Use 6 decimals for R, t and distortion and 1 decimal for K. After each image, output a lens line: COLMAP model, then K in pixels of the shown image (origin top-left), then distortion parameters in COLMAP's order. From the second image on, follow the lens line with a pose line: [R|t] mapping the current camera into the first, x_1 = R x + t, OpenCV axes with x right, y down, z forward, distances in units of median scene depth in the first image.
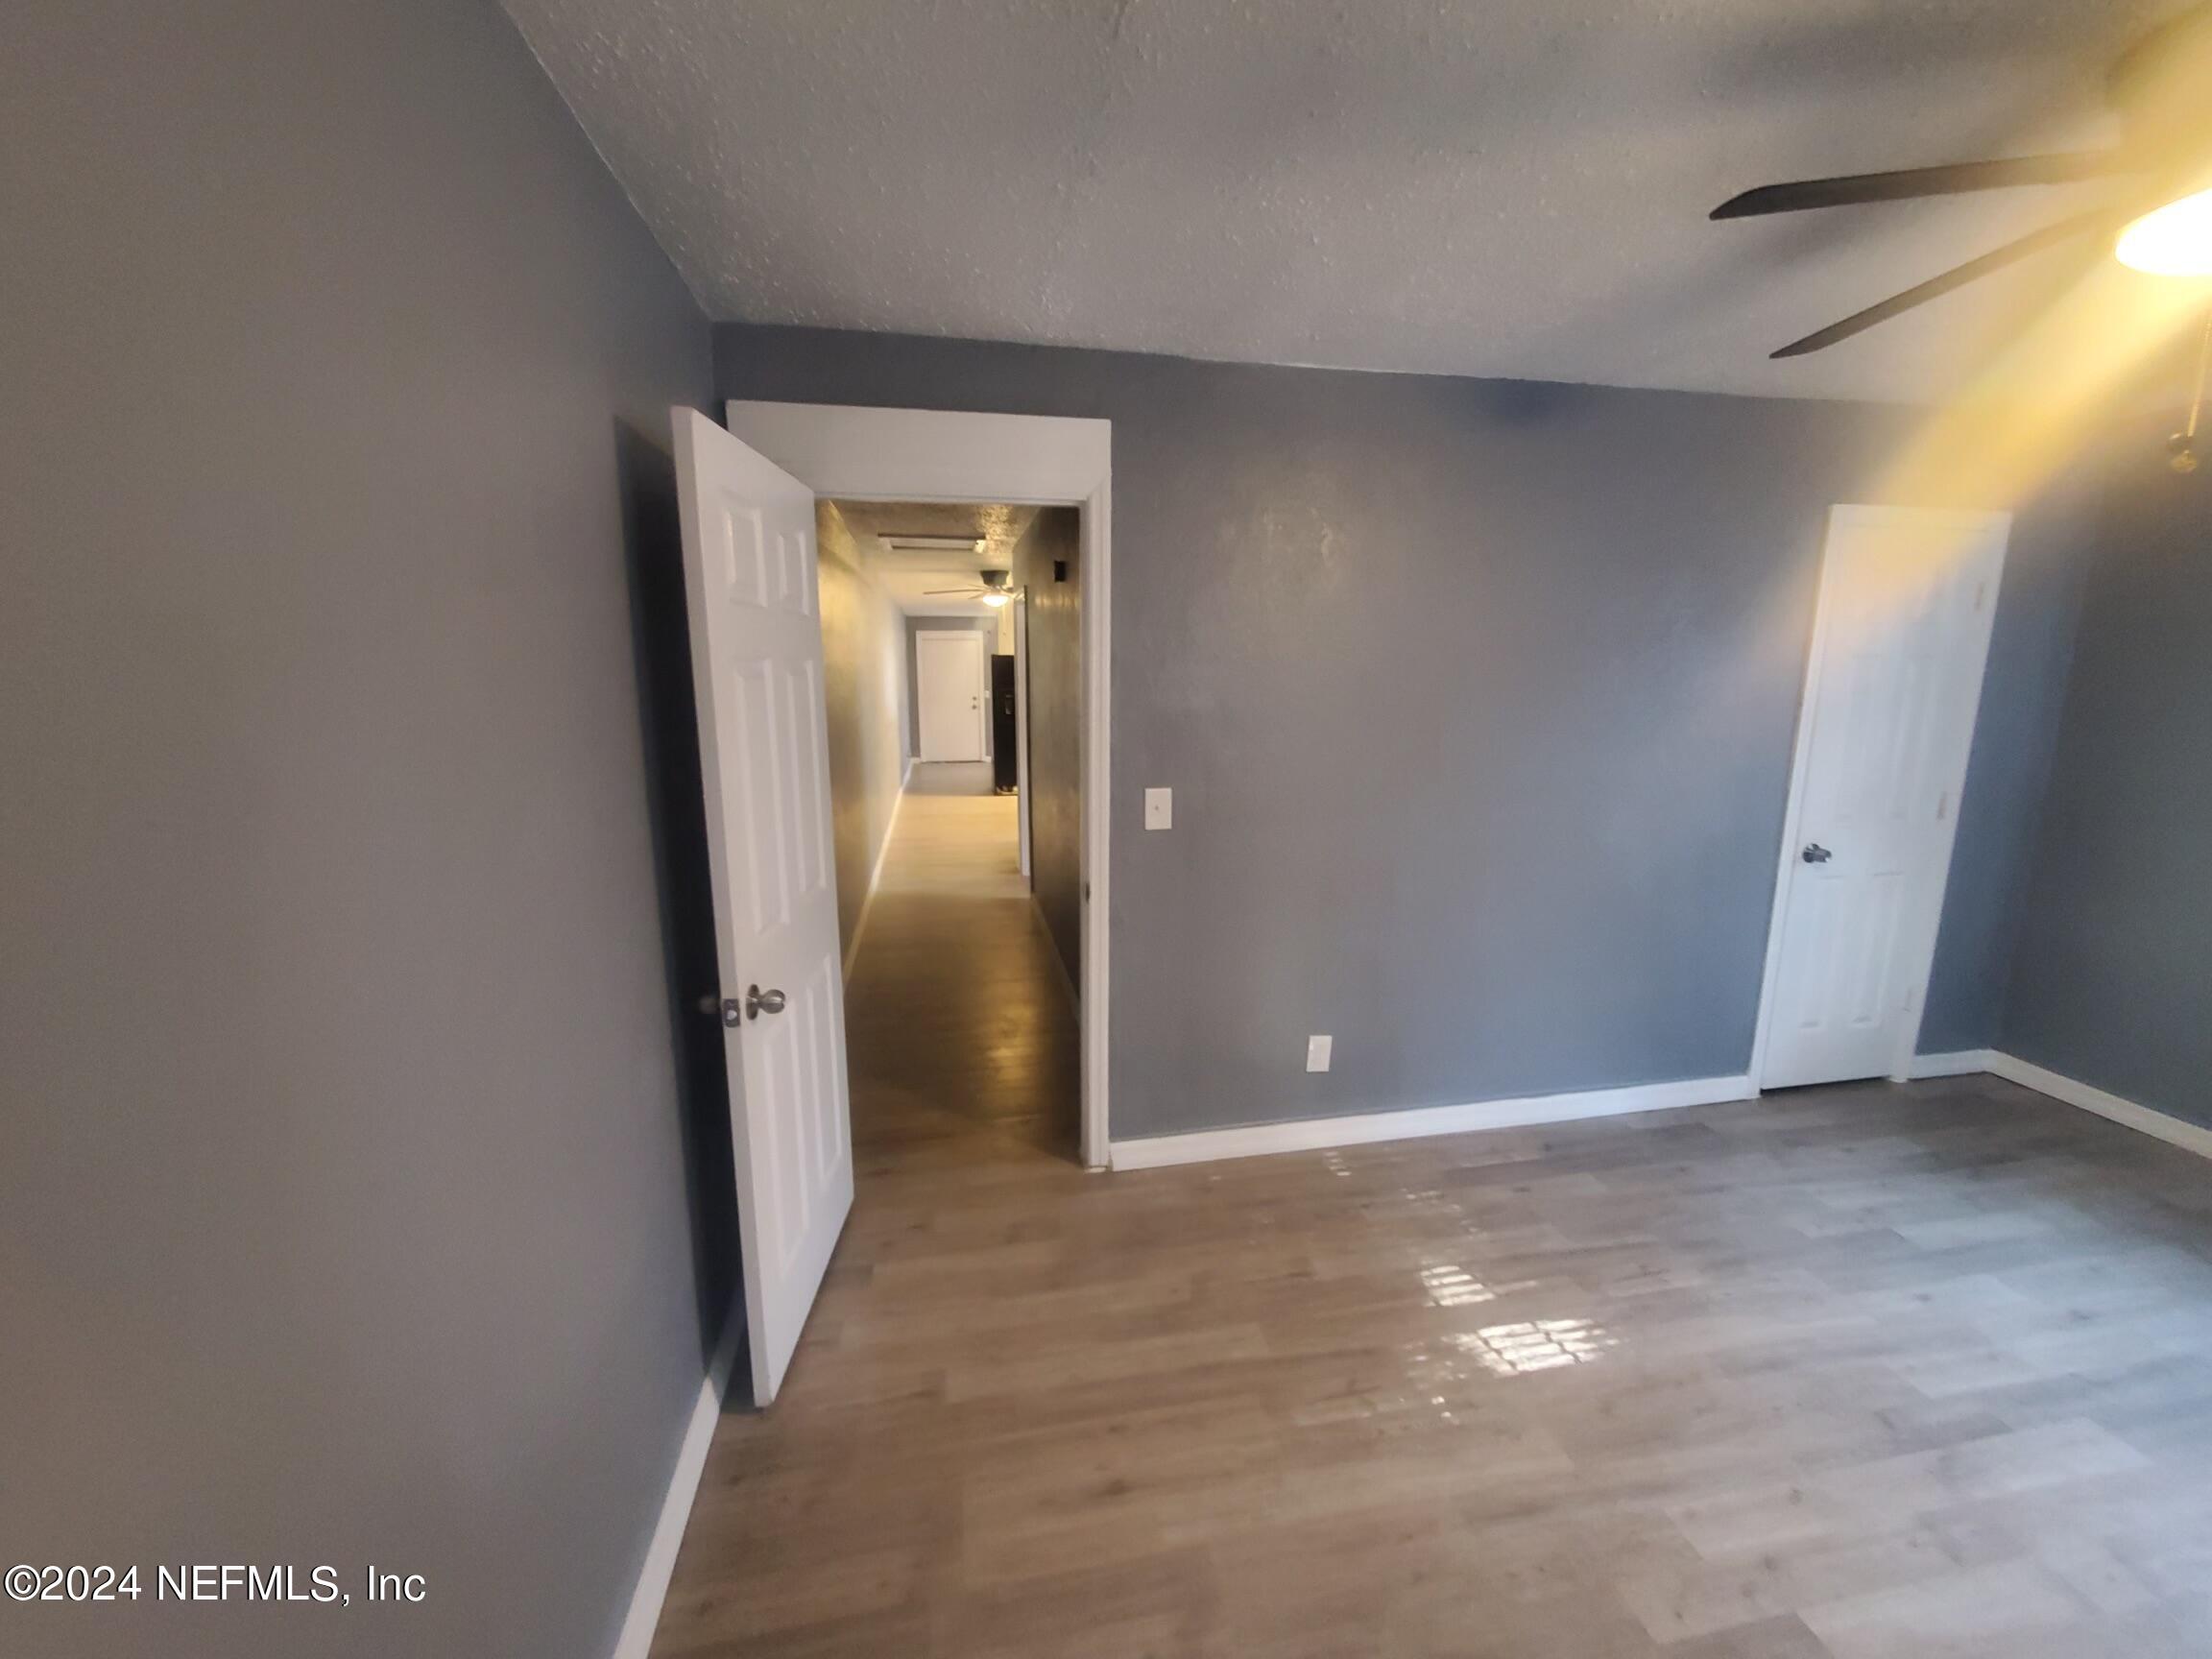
lens RADIAL K [[881.6, 0, 1119.0], [0, 881.6, 826.1], [0, 0, 1]] dist [0.000627, -0.000468]
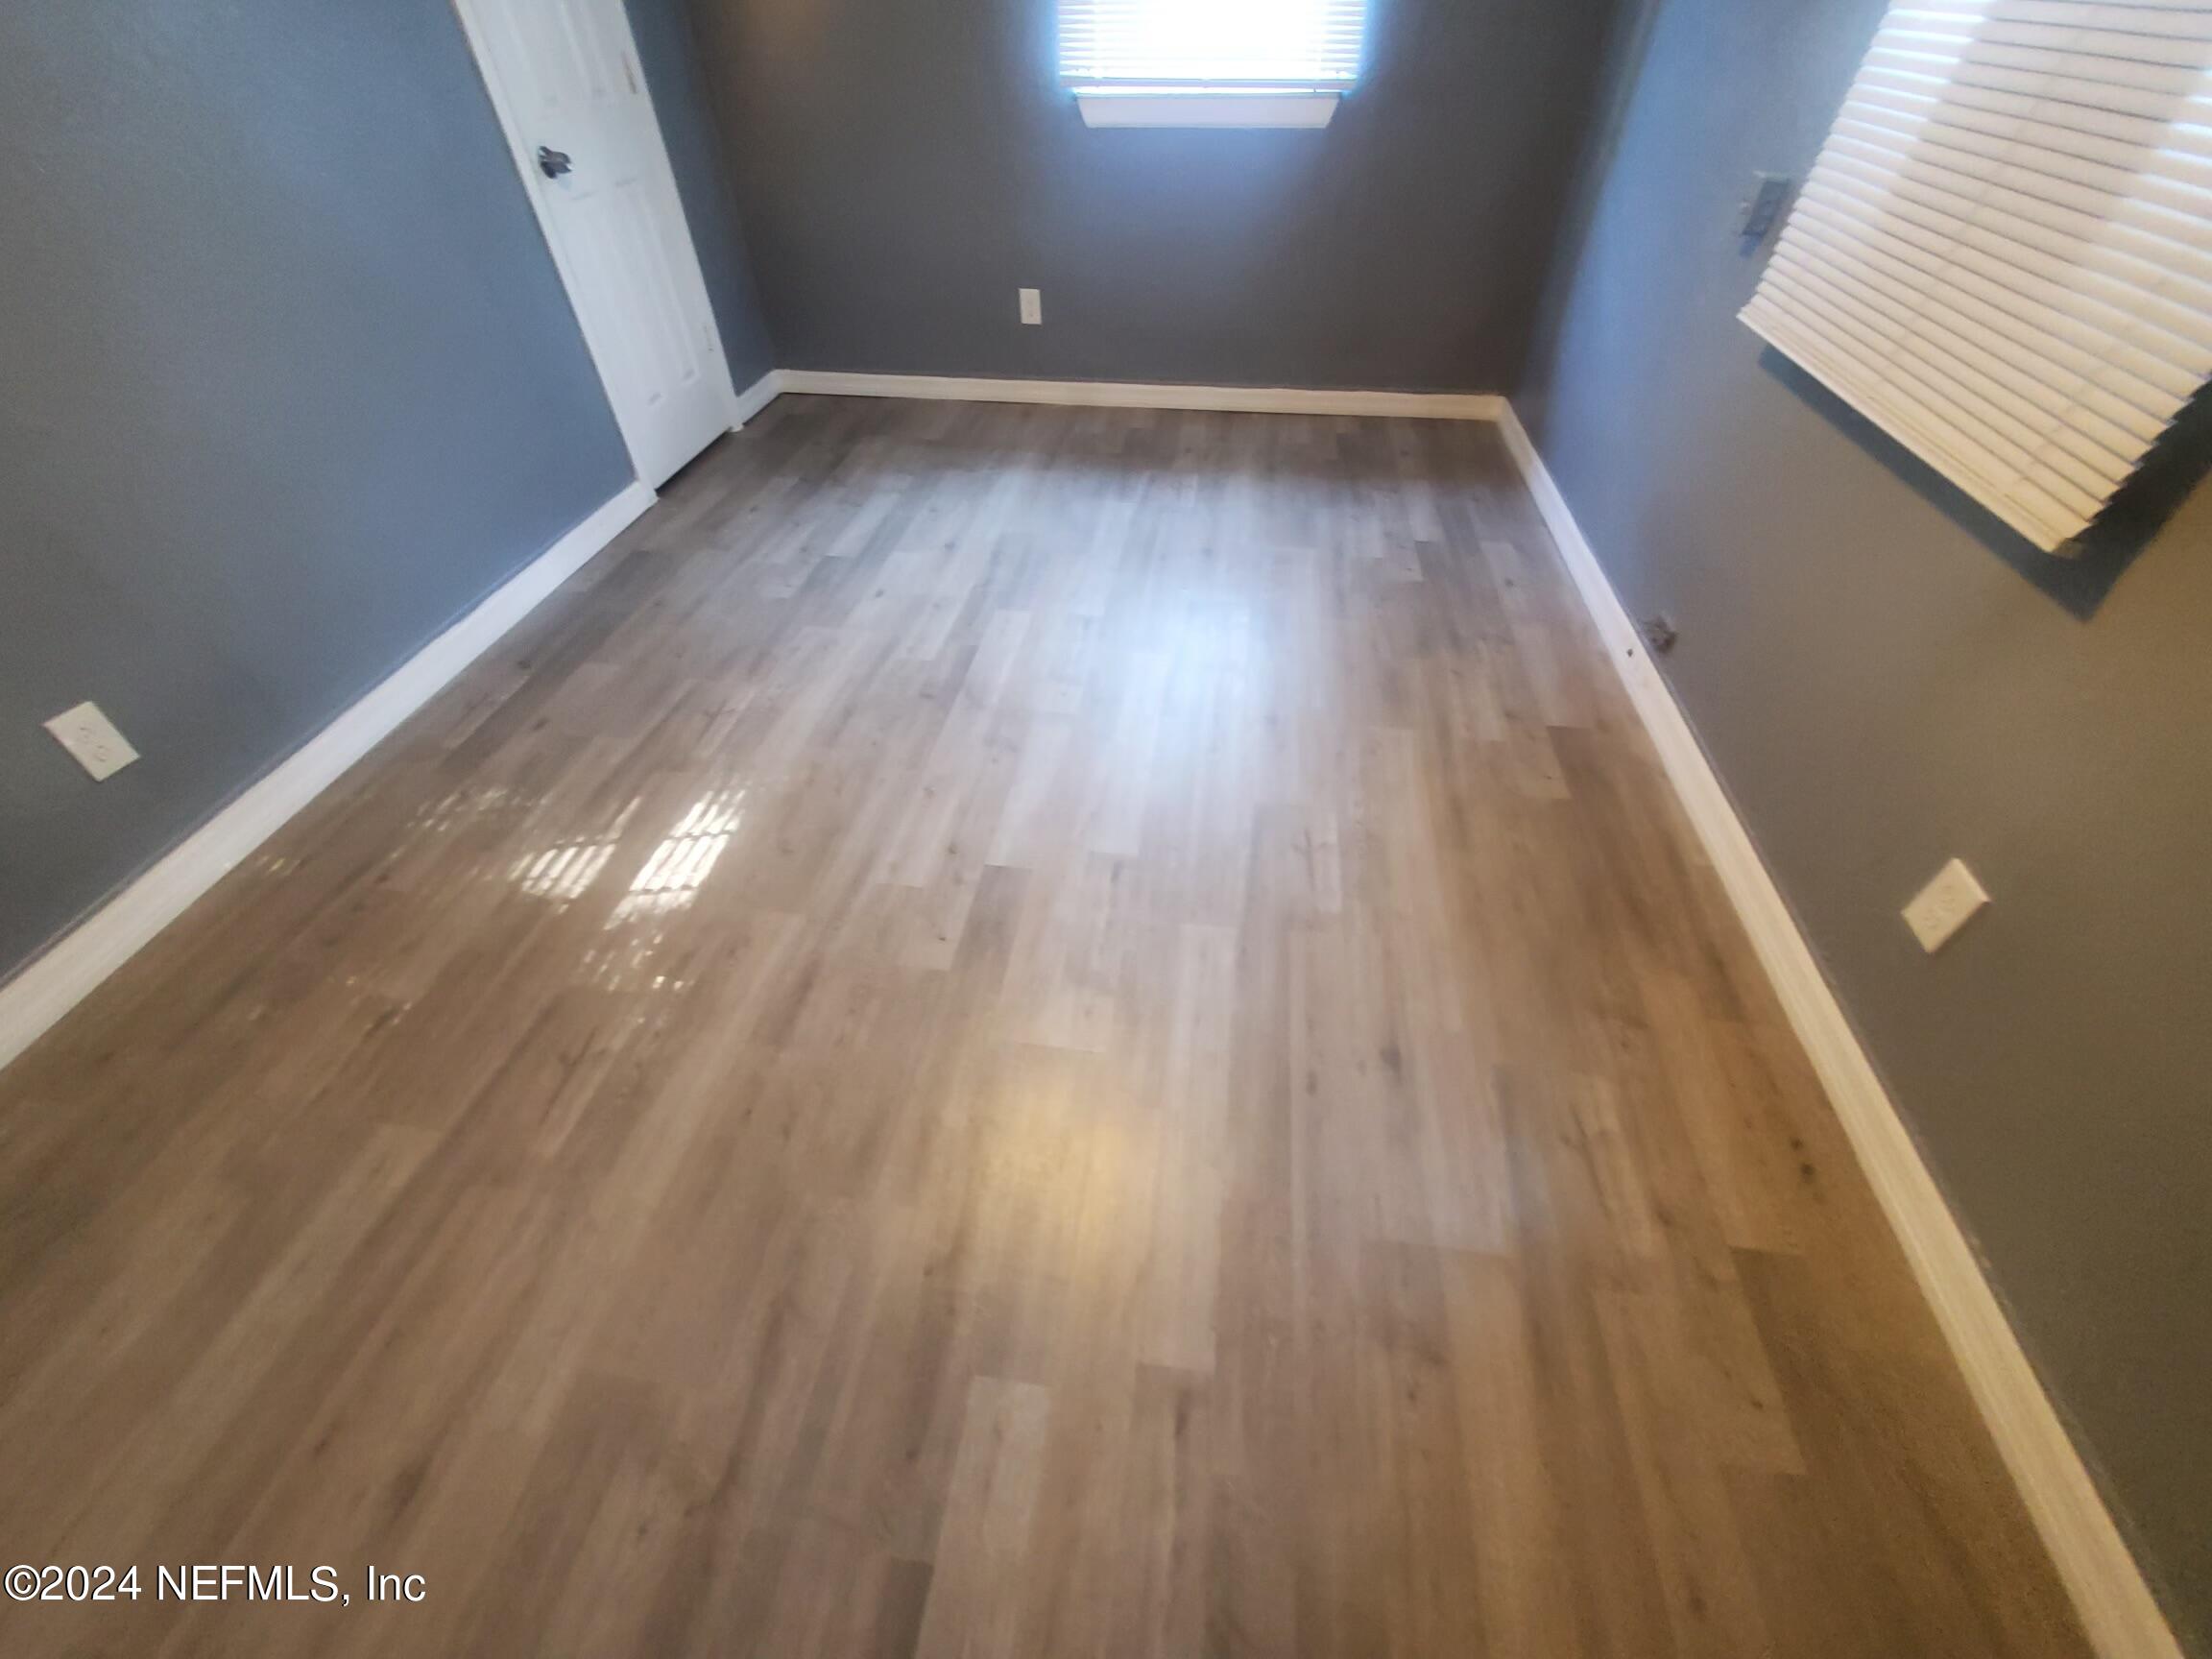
lens RADIAL K [[881.6, 0, 1113.4], [0, 881.6, 828.9], [0, 0, 1]] dist [0.000627, -0.000468]
pose [[0.320747, -0.661927, 0.677476, 0.028923], [0.180895, 0.744911, 0.642171, 0.074686], [-0.929730, -0.083422, 0.358667, 0.254379]]
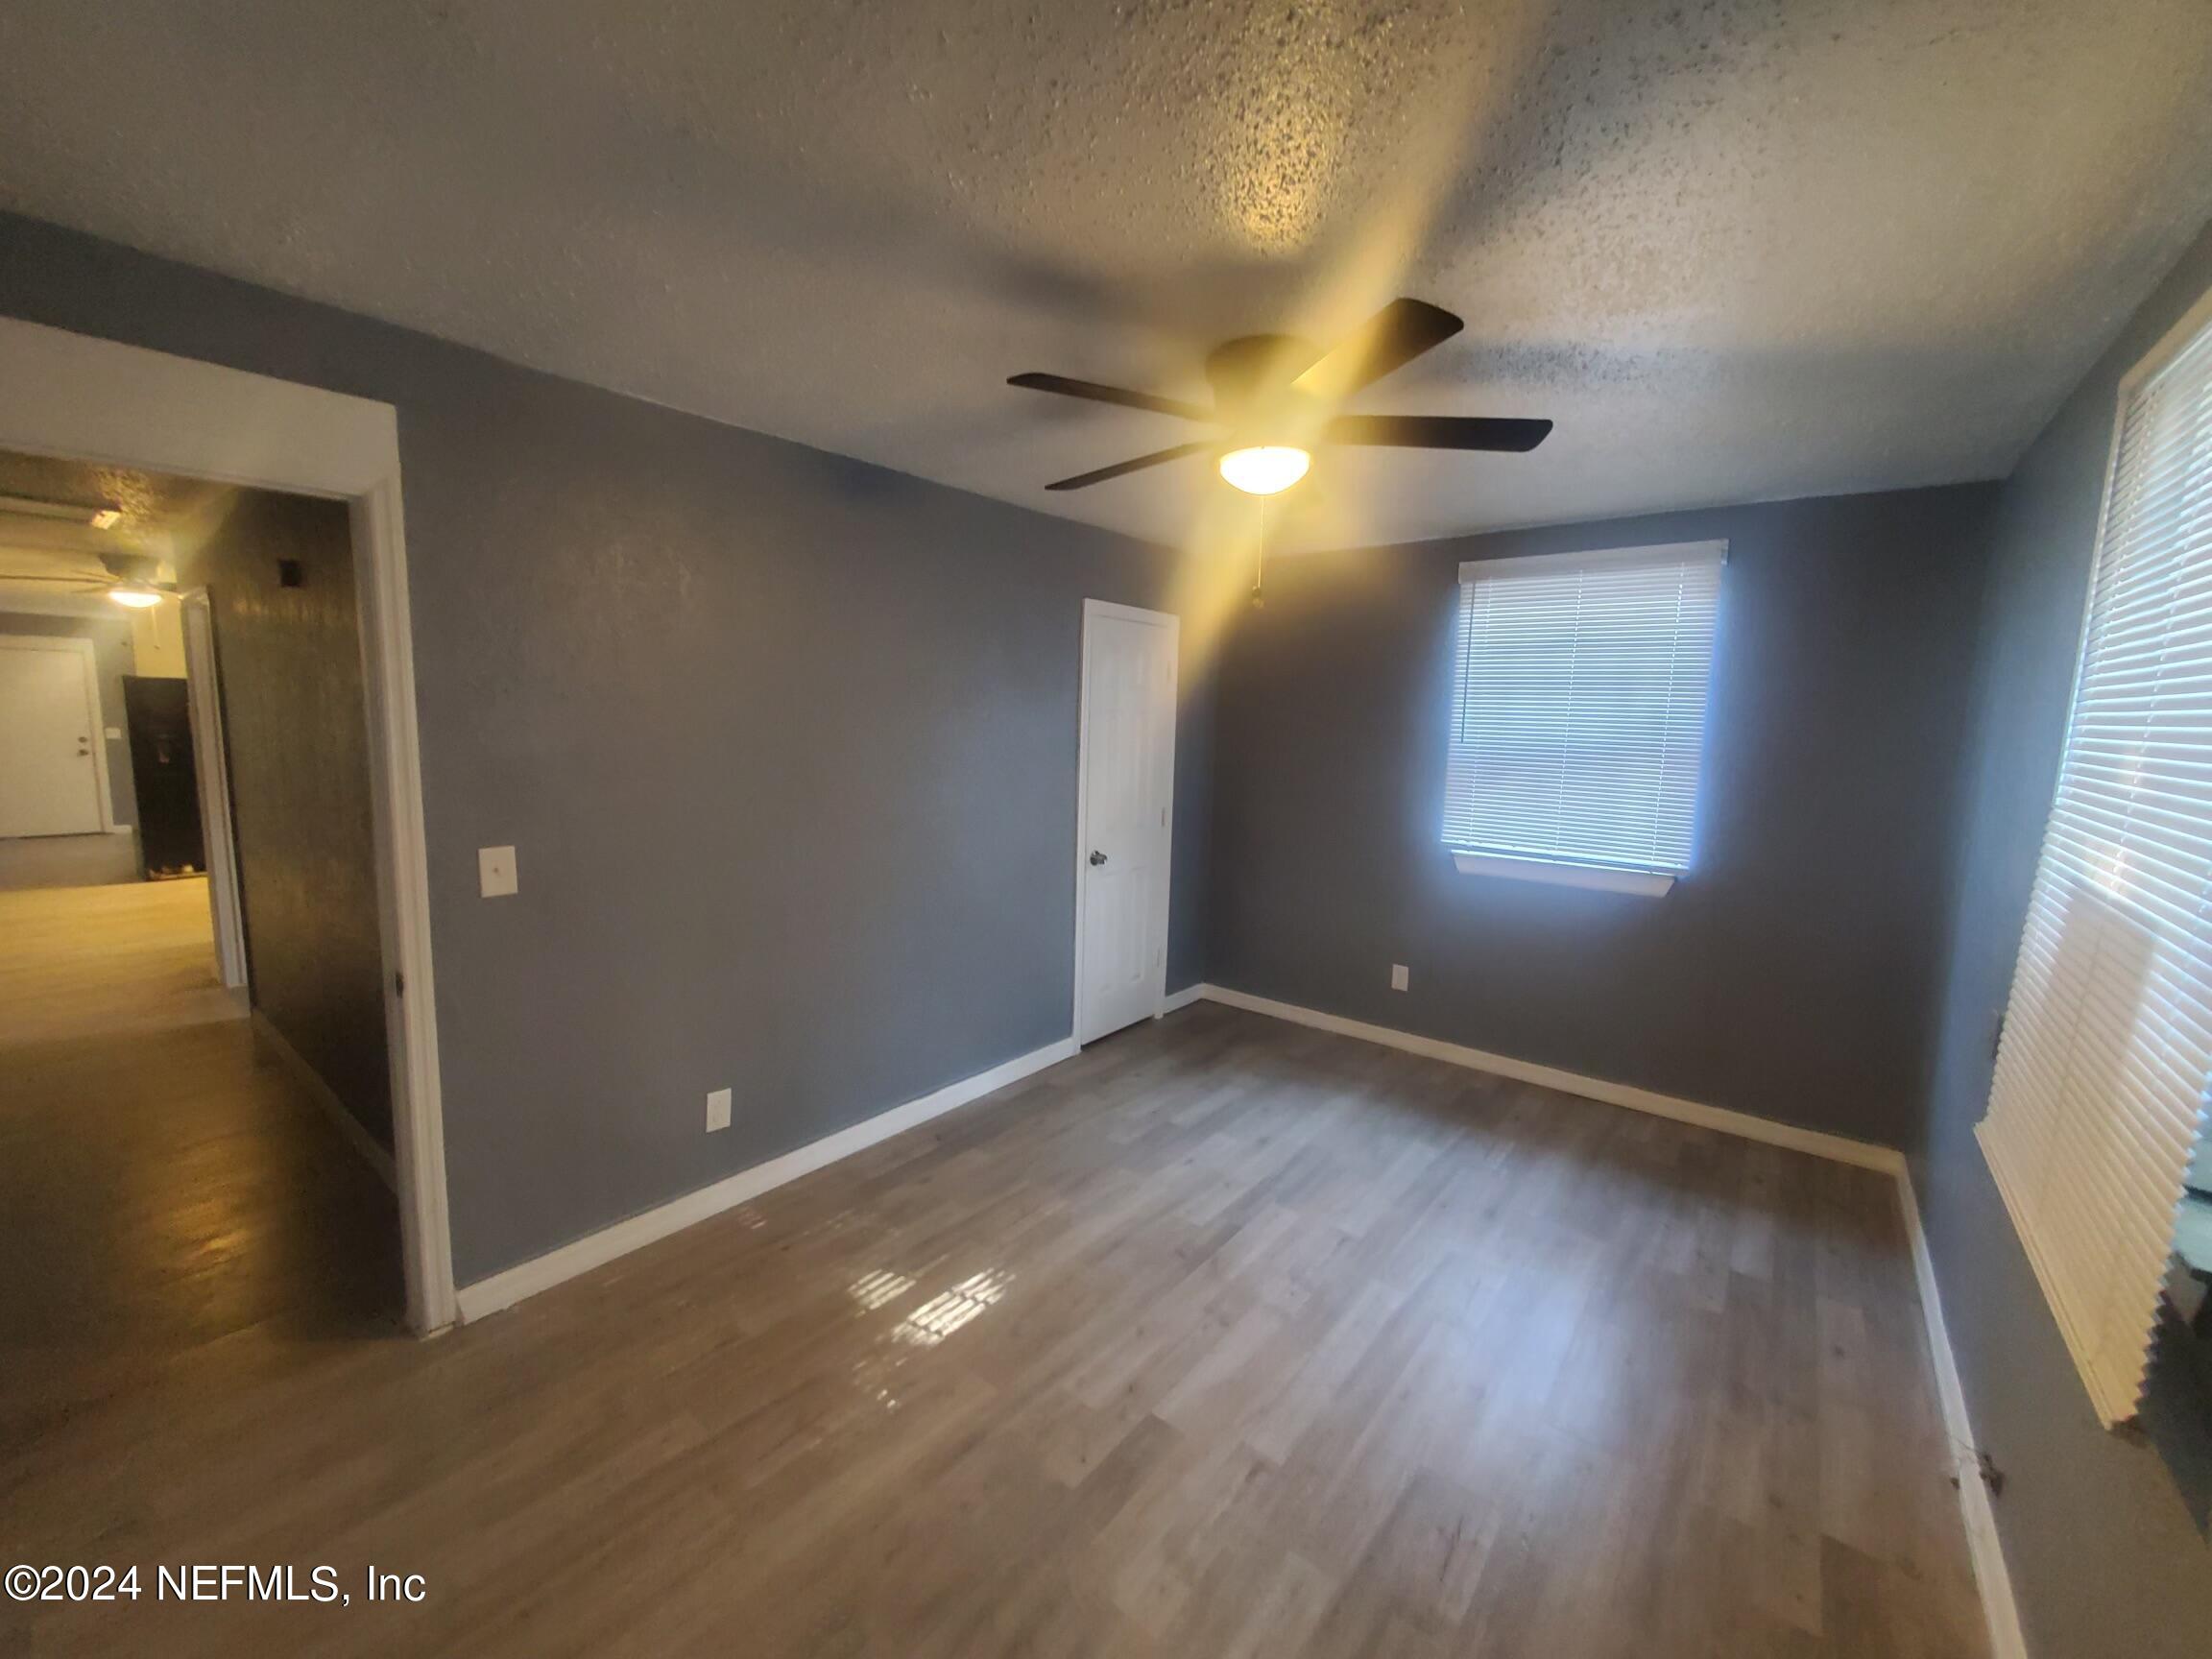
lens RADIAL K [[881.6, 0, 1123.3], [0, 881.6, 827.7], [0, 0, 1]] dist [0.000627, -0.000468]
pose [[0.752475, -0.062853, 0.655615, -0.060248], [0.091990, 0.995708, -0.010123, 0.002636], [-0.652165, 0.067927, 0.755028, -0.037168]]
